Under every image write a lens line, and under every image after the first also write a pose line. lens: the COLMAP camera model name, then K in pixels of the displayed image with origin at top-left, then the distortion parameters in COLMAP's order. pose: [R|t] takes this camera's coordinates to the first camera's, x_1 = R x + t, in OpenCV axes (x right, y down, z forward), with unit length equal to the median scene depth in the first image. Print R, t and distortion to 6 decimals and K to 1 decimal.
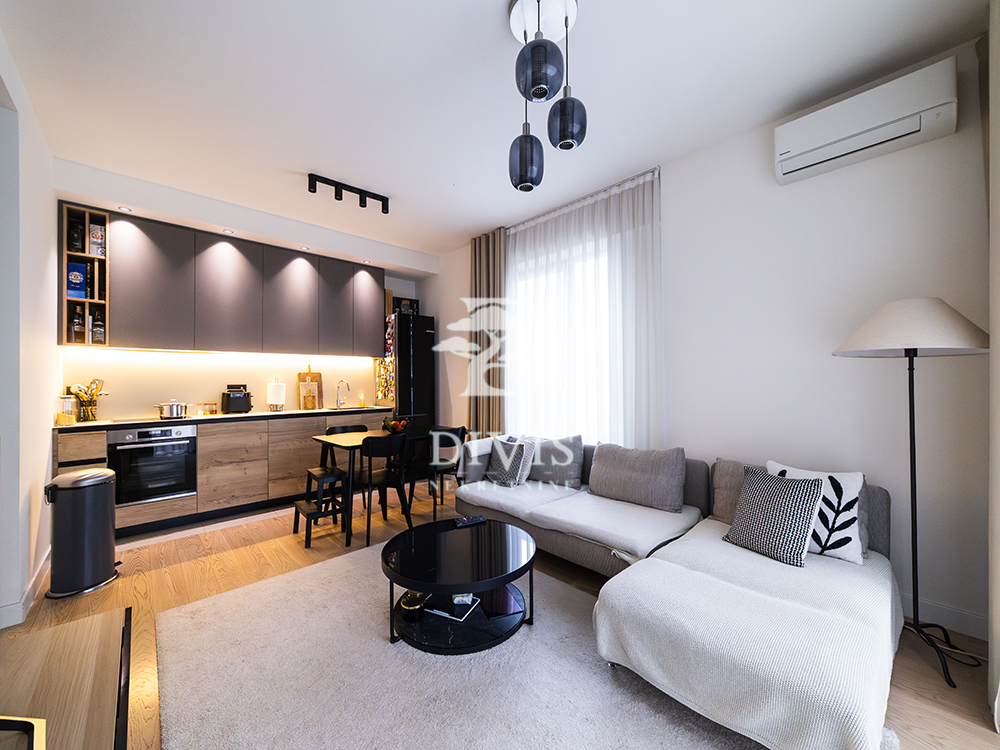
lens RADIAL K [[389.7, 0, 503.0], [0, 389.7, 375.8], [0, 0, 1]] dist [-0.025909, 0.017587]
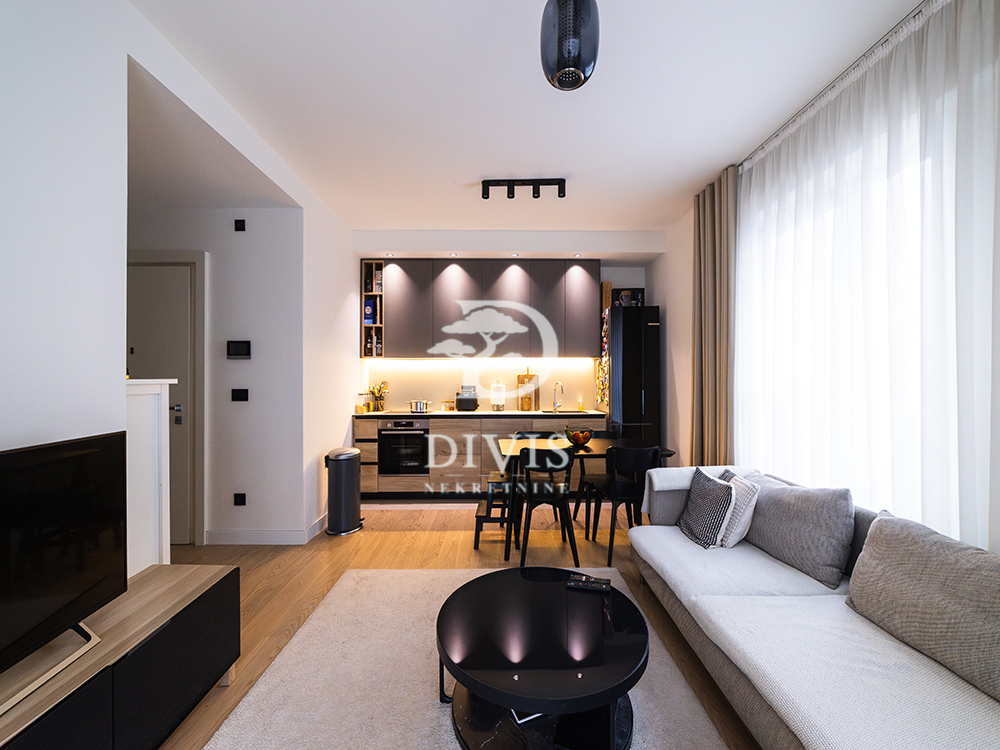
lens RADIAL K [[389.7, 0, 503.0], [0, 389.7, 375.8], [0, 0, 1]] dist [-0.025909, 0.017587]
pose [[0.731040, -0.001195, -0.682334, 0.214974], [0.005384, 0.999977, 0.004017, -0.013647], [0.682313, -0.006610, 0.731030, 0.265631]]
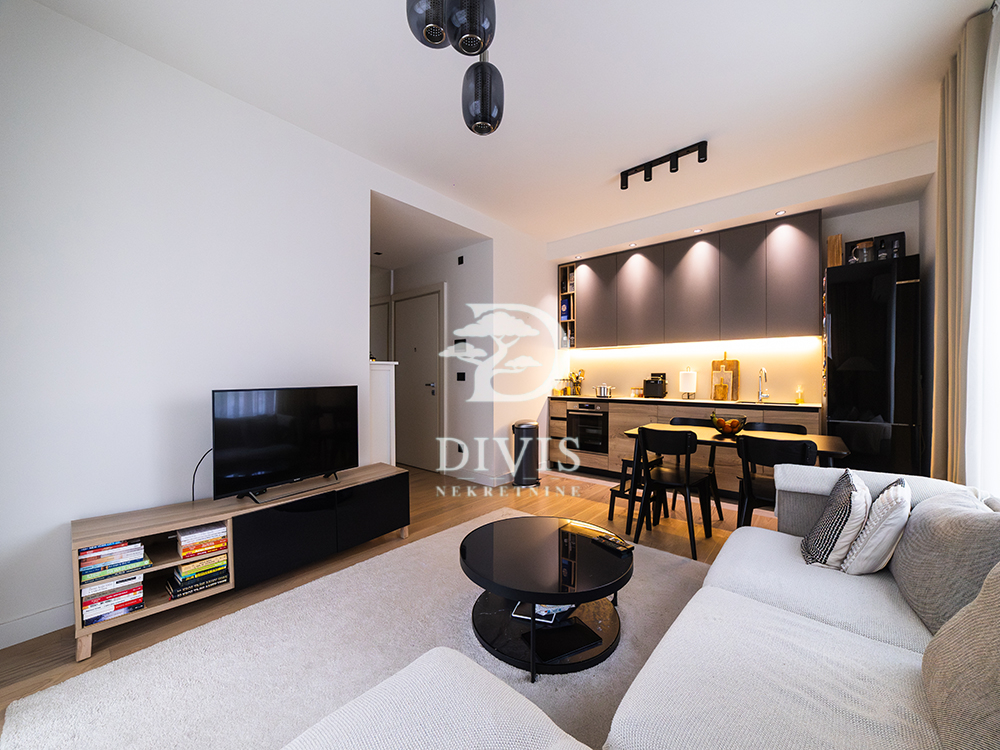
lens RADIAL K [[389.7, 0, 503.0], [0, 389.7, 375.8], [0, 0, 1]] dist [-0.025909, 0.017587]
pose [[0.098449, 0.003614, -0.995136, 0.489126], [0.010971, 0.999929, 0.004717, 0.024368], [0.995082, -0.011382, 0.098402, 0.519847]]
